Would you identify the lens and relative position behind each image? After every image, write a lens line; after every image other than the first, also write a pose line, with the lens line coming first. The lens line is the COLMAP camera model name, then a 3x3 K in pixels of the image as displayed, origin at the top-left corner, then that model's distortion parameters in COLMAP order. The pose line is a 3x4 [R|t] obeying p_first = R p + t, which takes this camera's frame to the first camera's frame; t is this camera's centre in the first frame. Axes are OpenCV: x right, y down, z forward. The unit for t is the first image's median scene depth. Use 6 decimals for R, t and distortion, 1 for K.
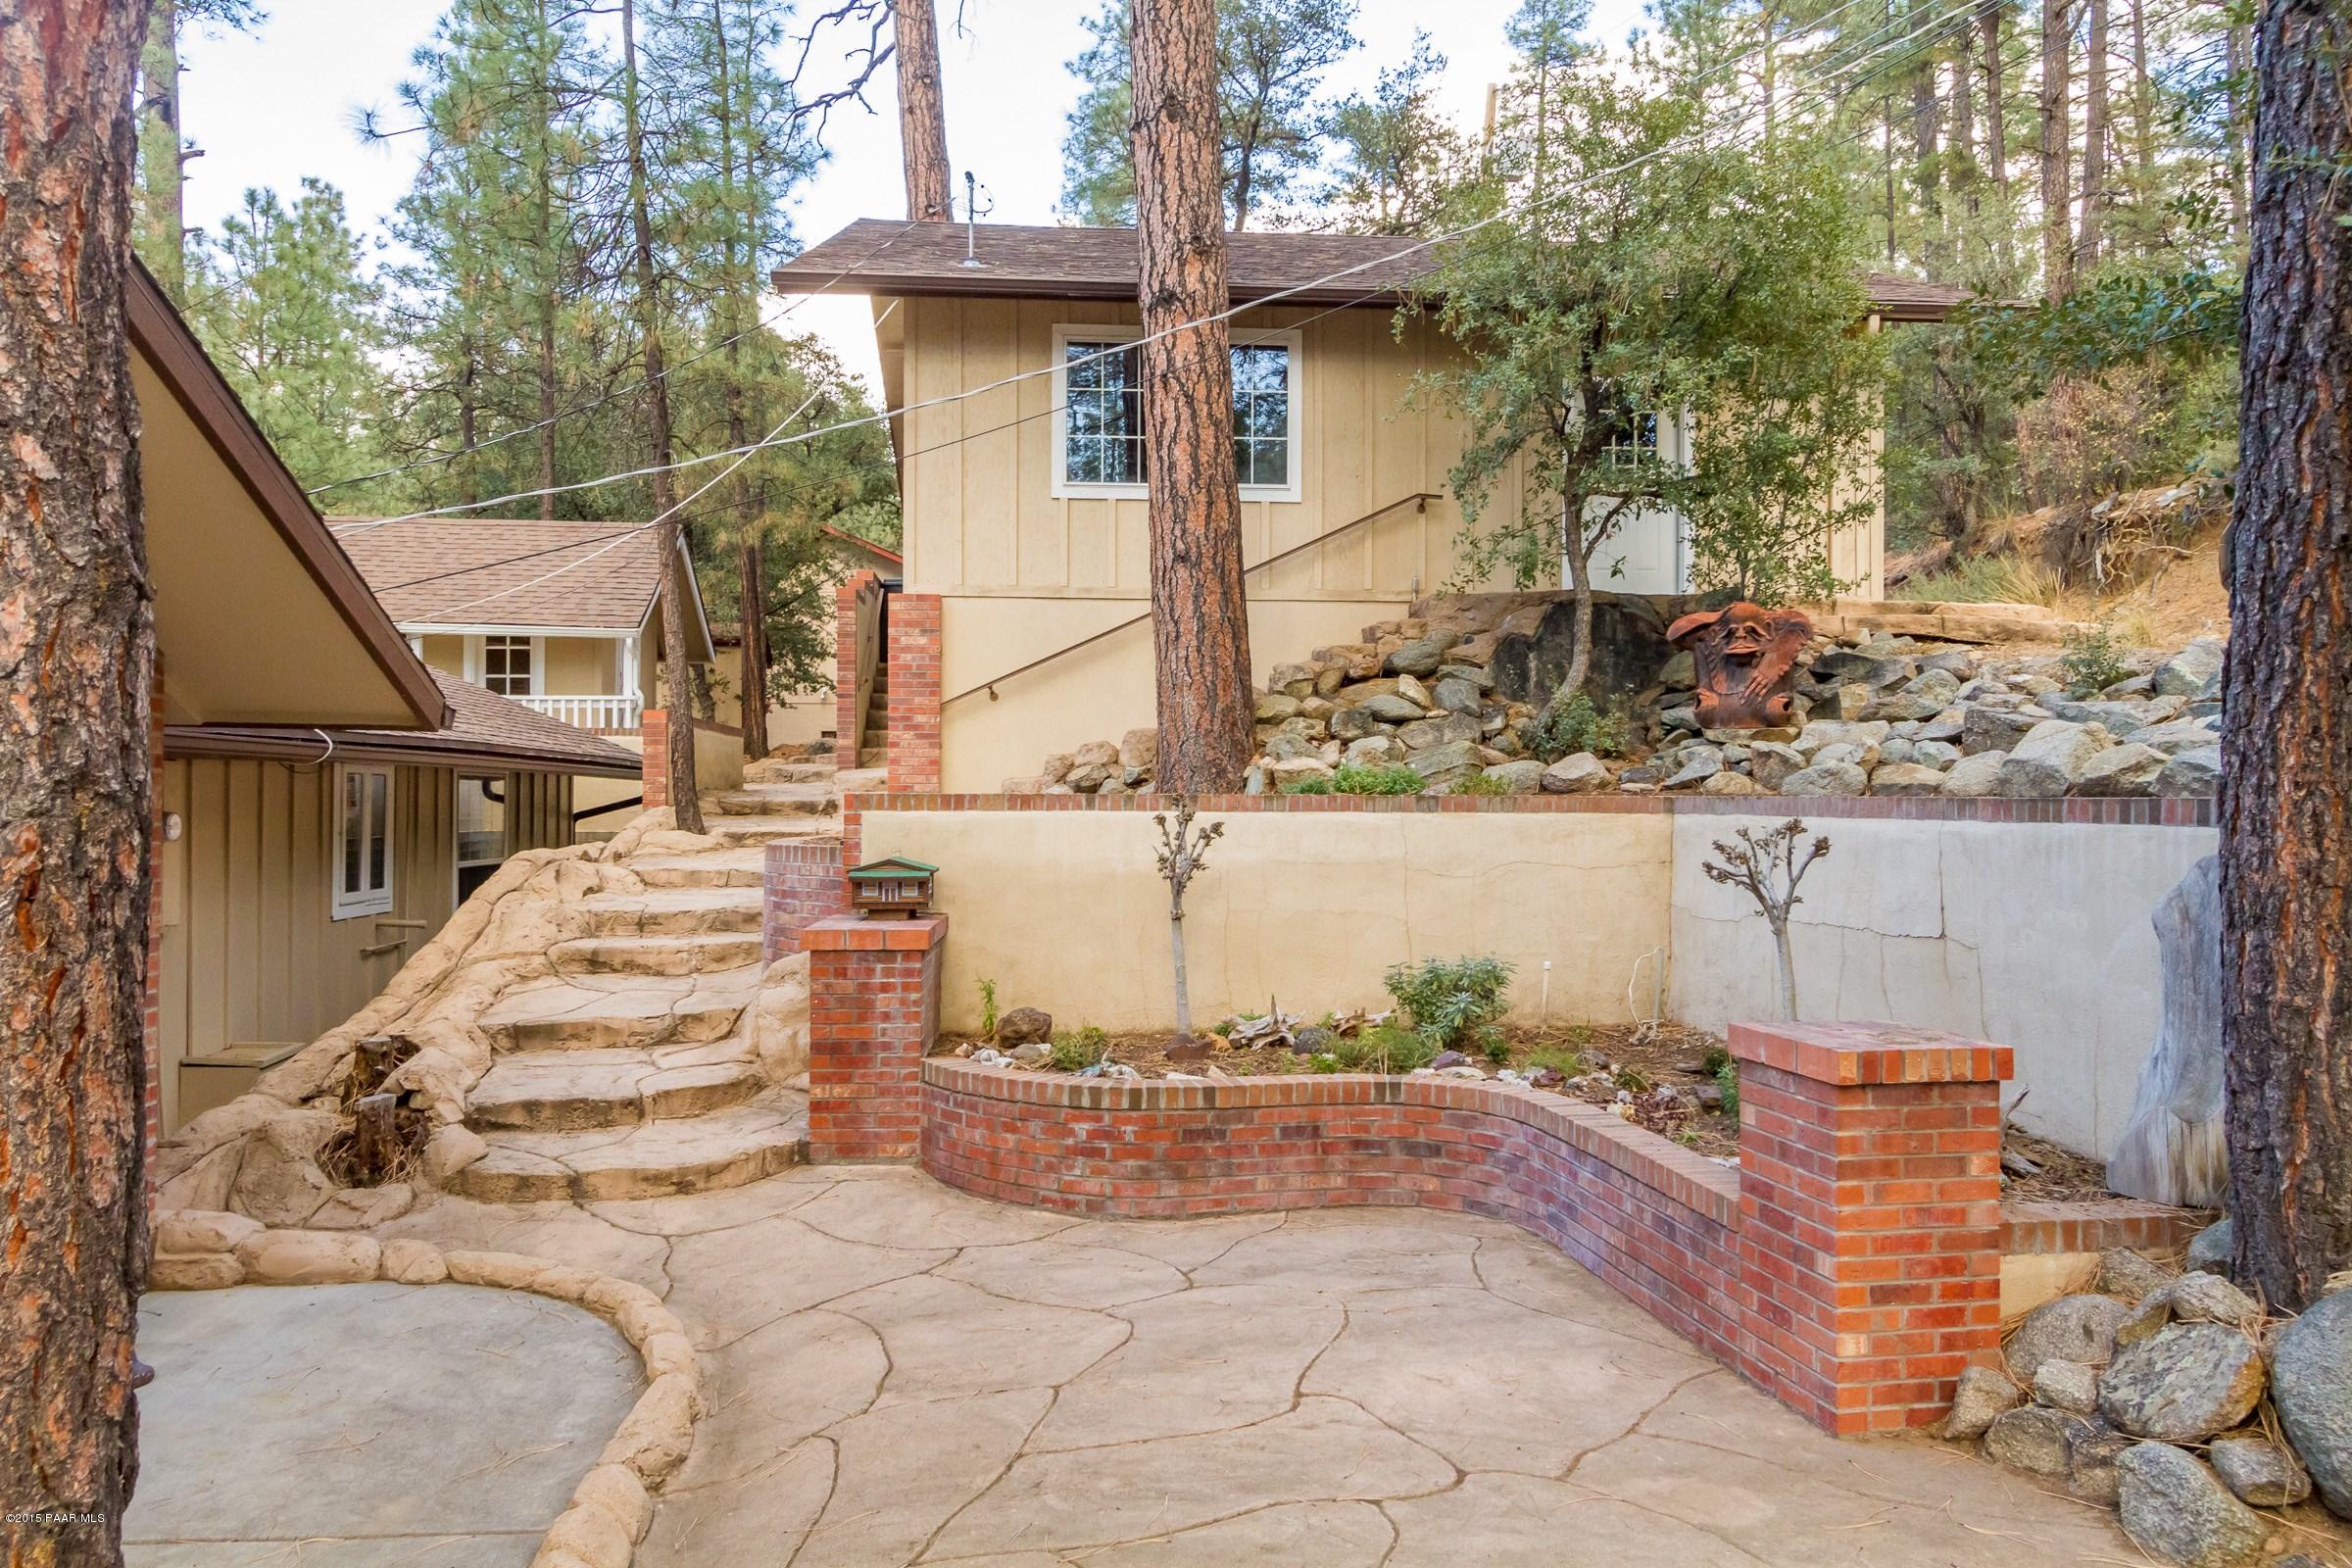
lens RADIAL K [[1643.2, 0, 1170.5], [0, 1643.2, 787.0], [0, 0, 1]] dist [-0.010350, -0.003340]
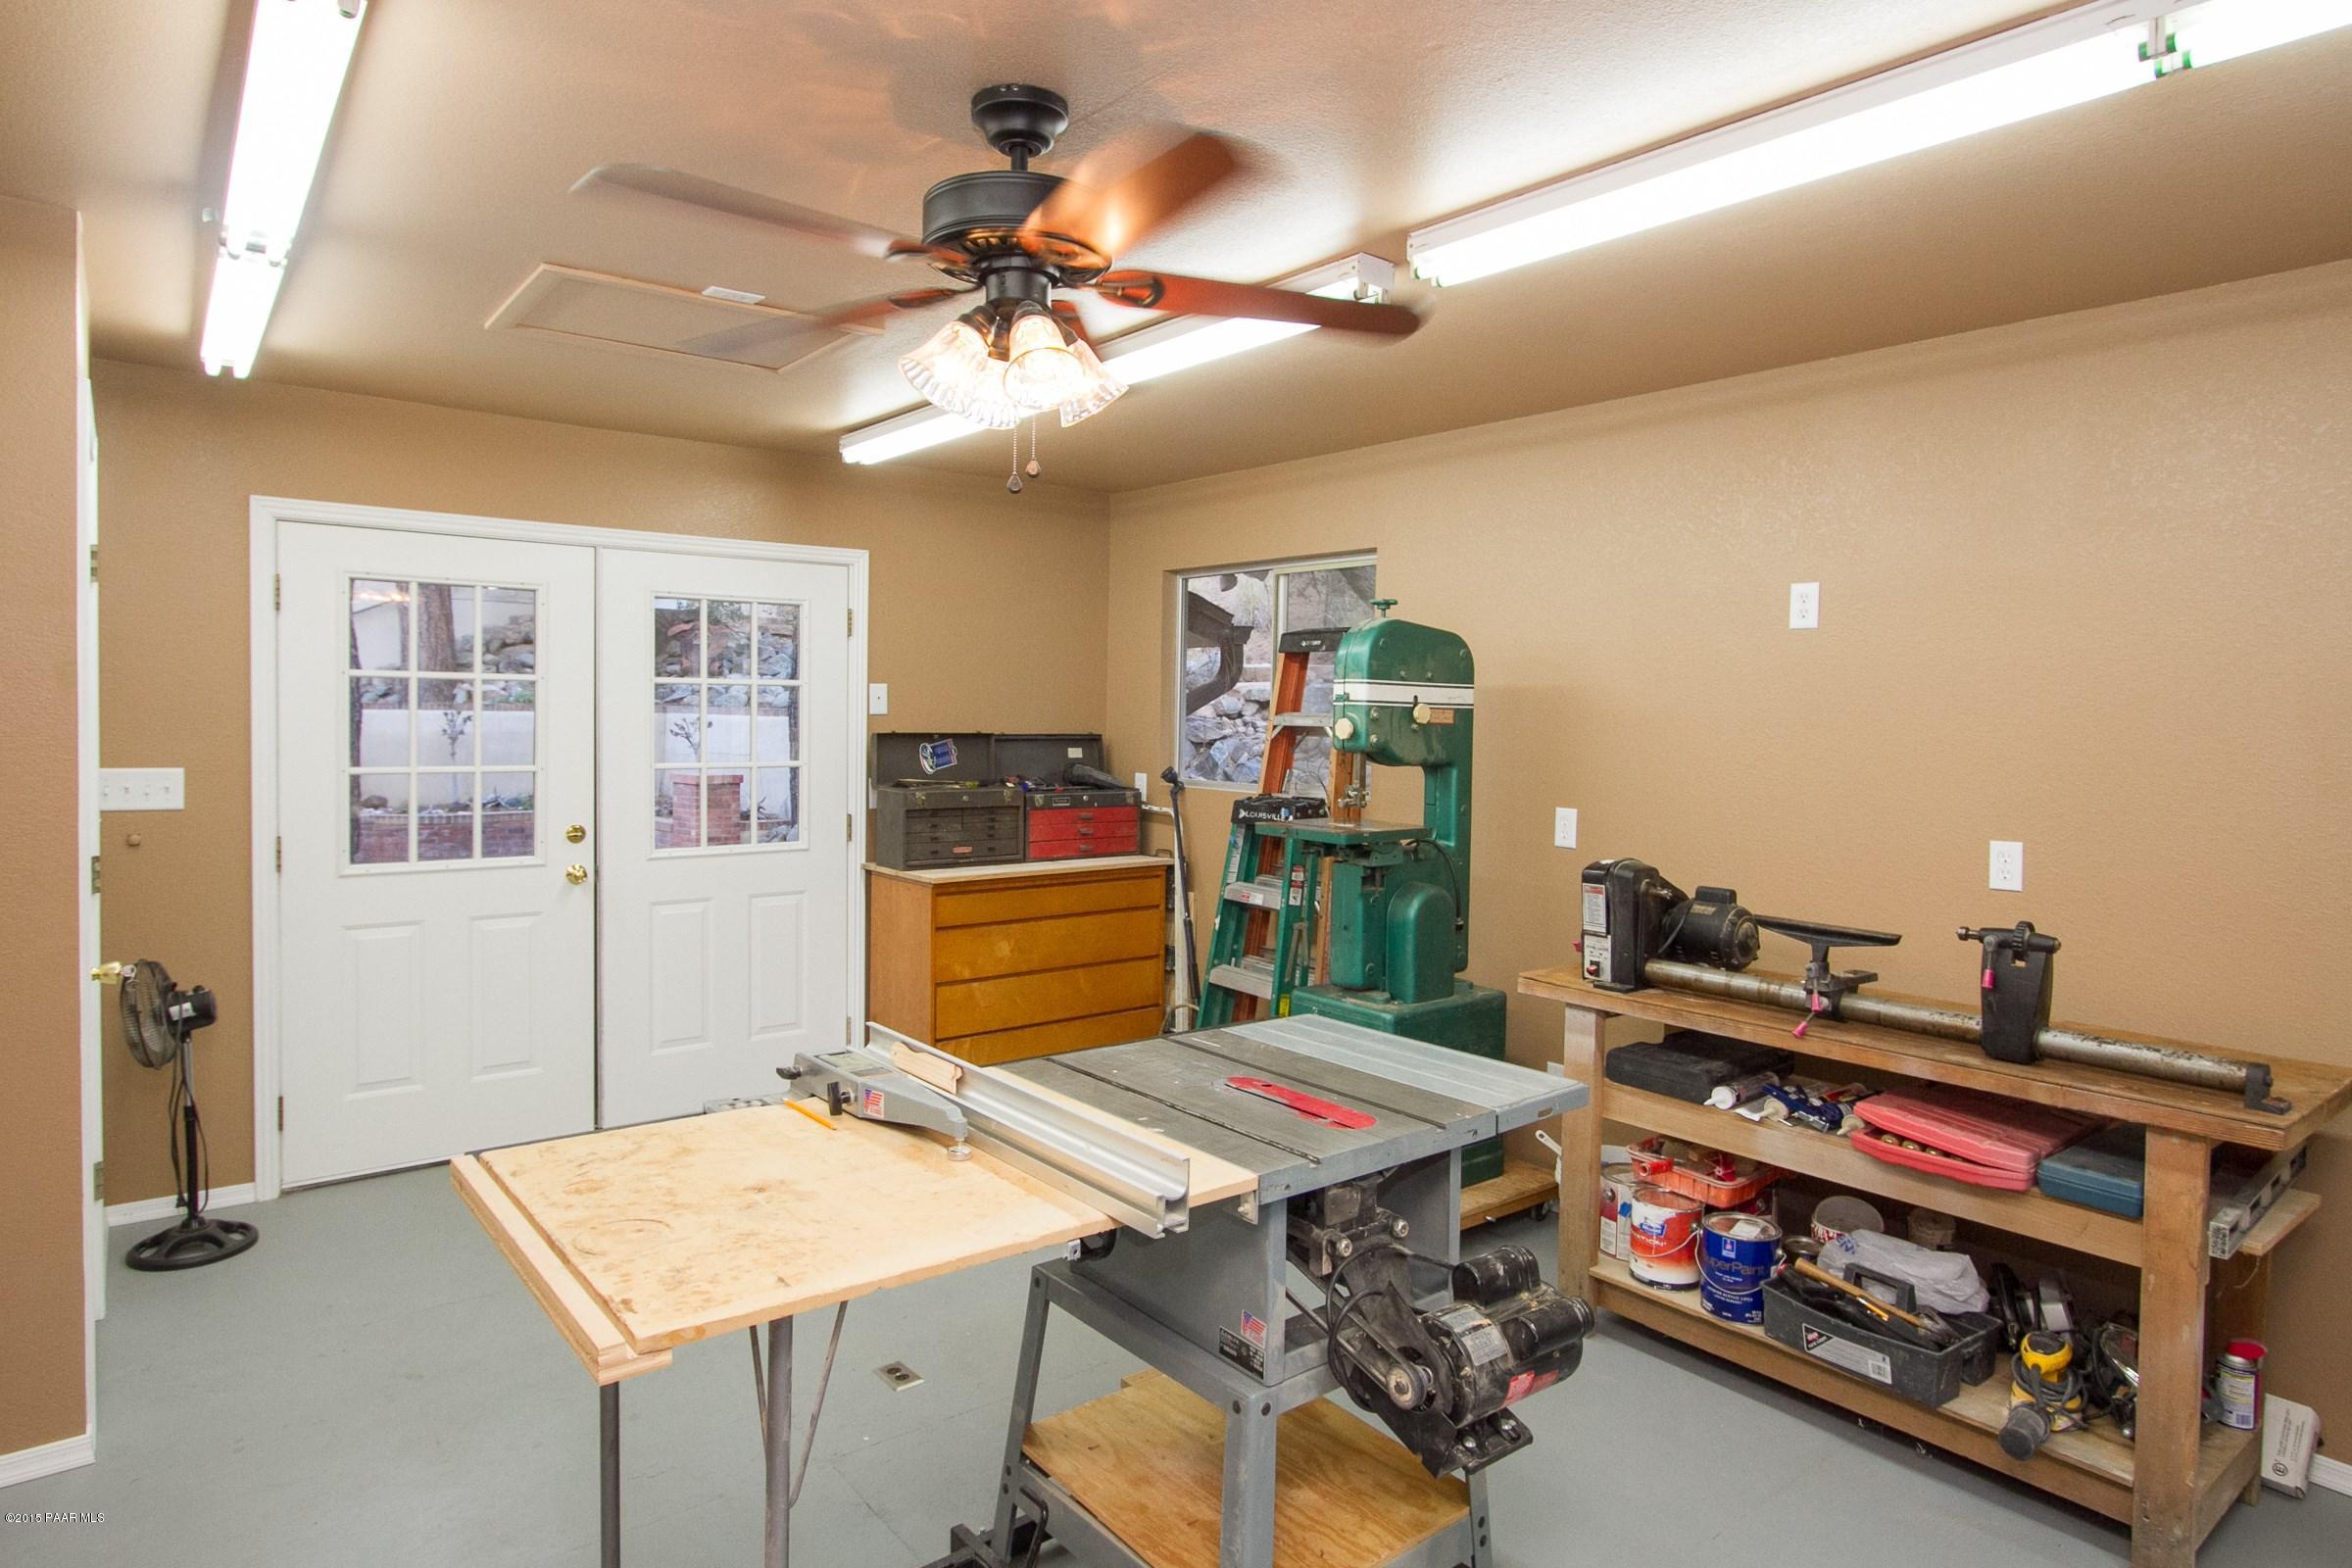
lens RADIAL K [[1338.3, 0, 1171.4], [0, 1338.3, 775.5], [0, 0, 1]] dist [-0.002715, -0.000199]
pose [[0.811969, -0.018646, 0.583403, -0.197856], [-0.017247, 0.998287, 0.055910, -0.011944], [-0.583446, -0.055459, 0.810256, -0.849815]]
